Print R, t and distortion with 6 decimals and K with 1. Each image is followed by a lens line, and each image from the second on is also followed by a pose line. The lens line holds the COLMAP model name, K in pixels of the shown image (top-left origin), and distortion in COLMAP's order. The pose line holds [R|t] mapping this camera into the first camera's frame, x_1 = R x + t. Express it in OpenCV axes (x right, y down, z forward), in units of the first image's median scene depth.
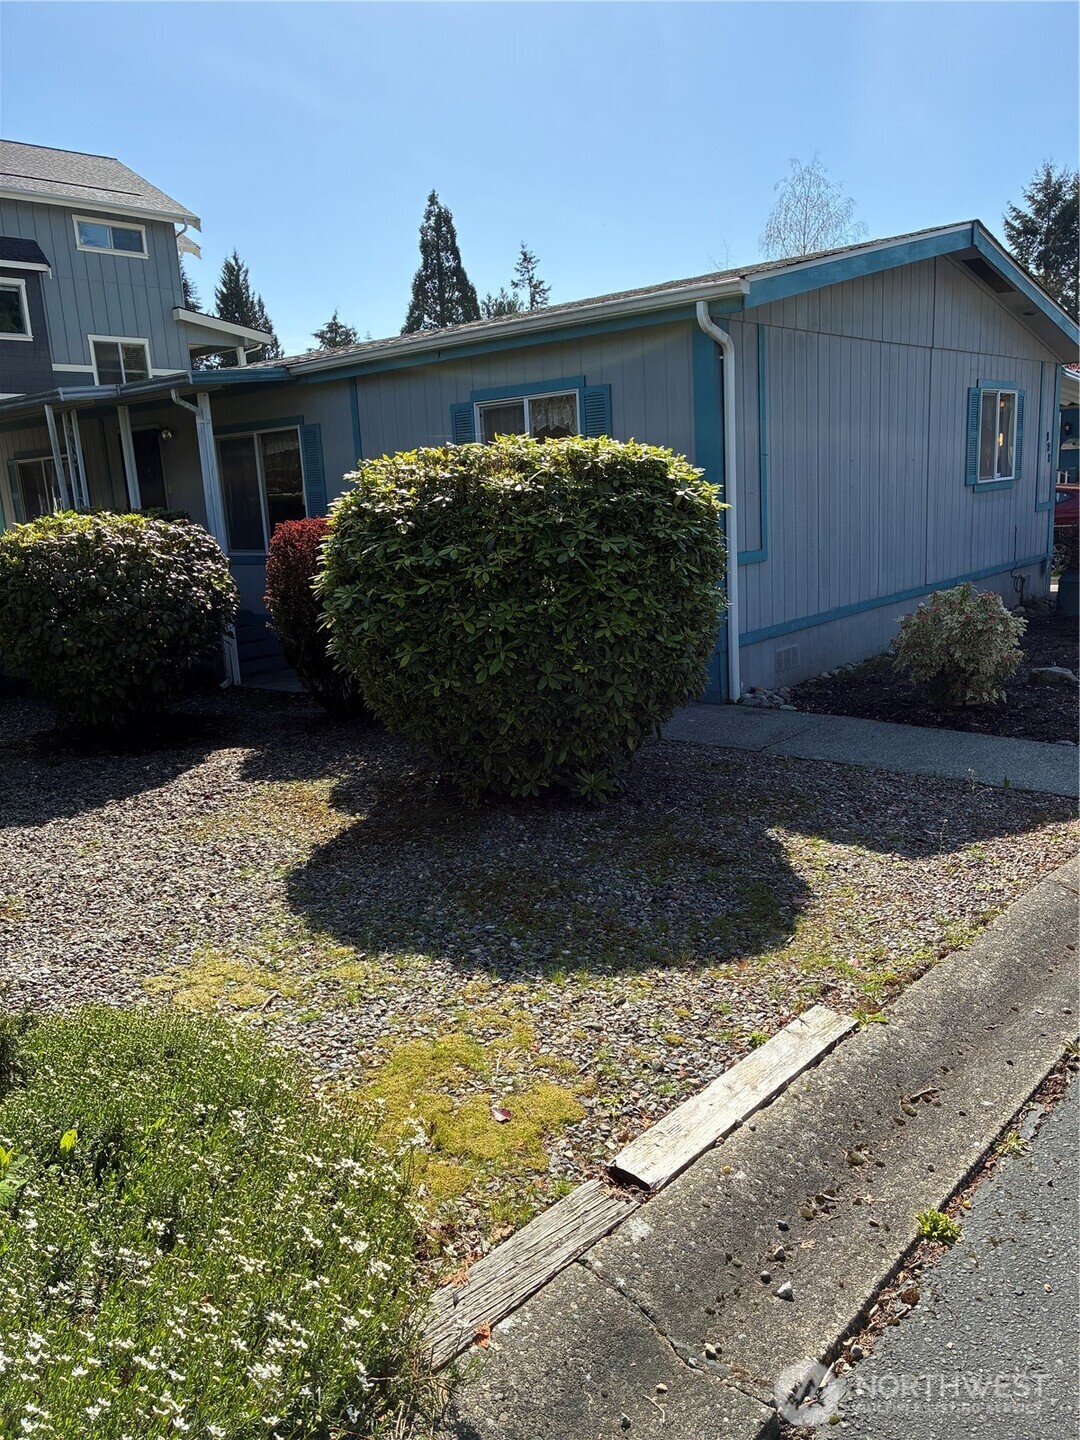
lens RADIAL K [[1102.6, 0, 542.6], [0, 1102.6, 711.4], [0, 0, 1]] dist [0.023558, -0.045108]
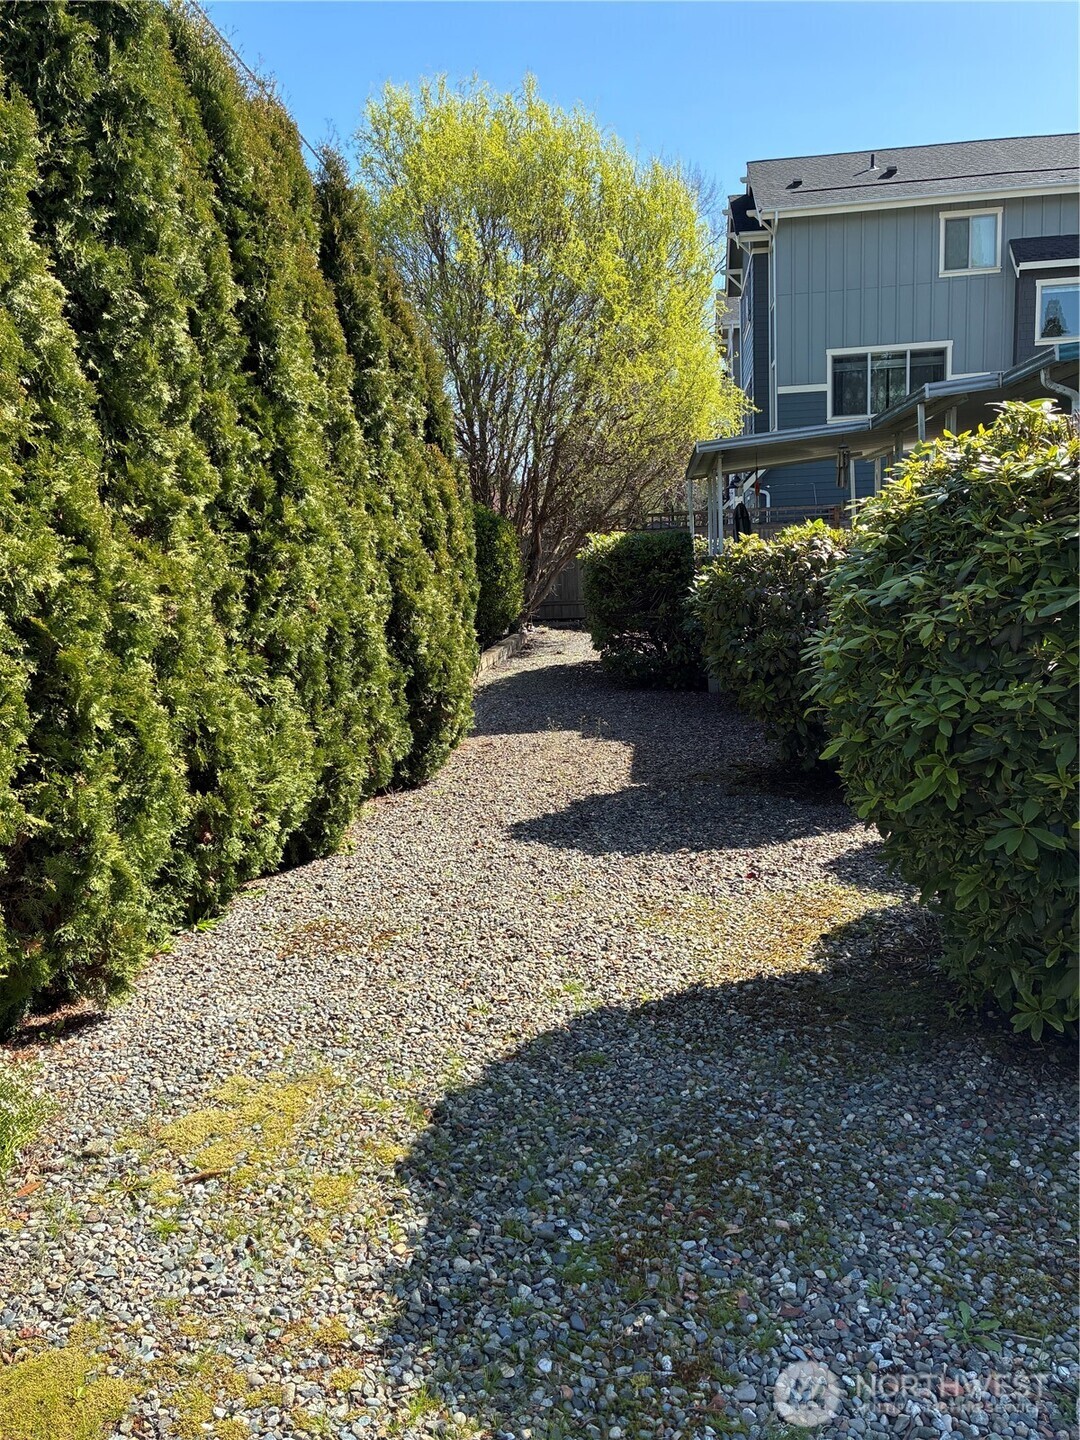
lens RADIAL K [[1102.6, 0, 542.6], [0, 1102.6, 711.4], [0, 0, 1]] dist [0.023558, -0.045108]
pose [[0.561643, 0.151891, -0.813318, 0.261631], [-0.159550, 0.984437, 0.073670, -0.079499], [0.811850, 0.088389, 0.577137, 0.445505]]
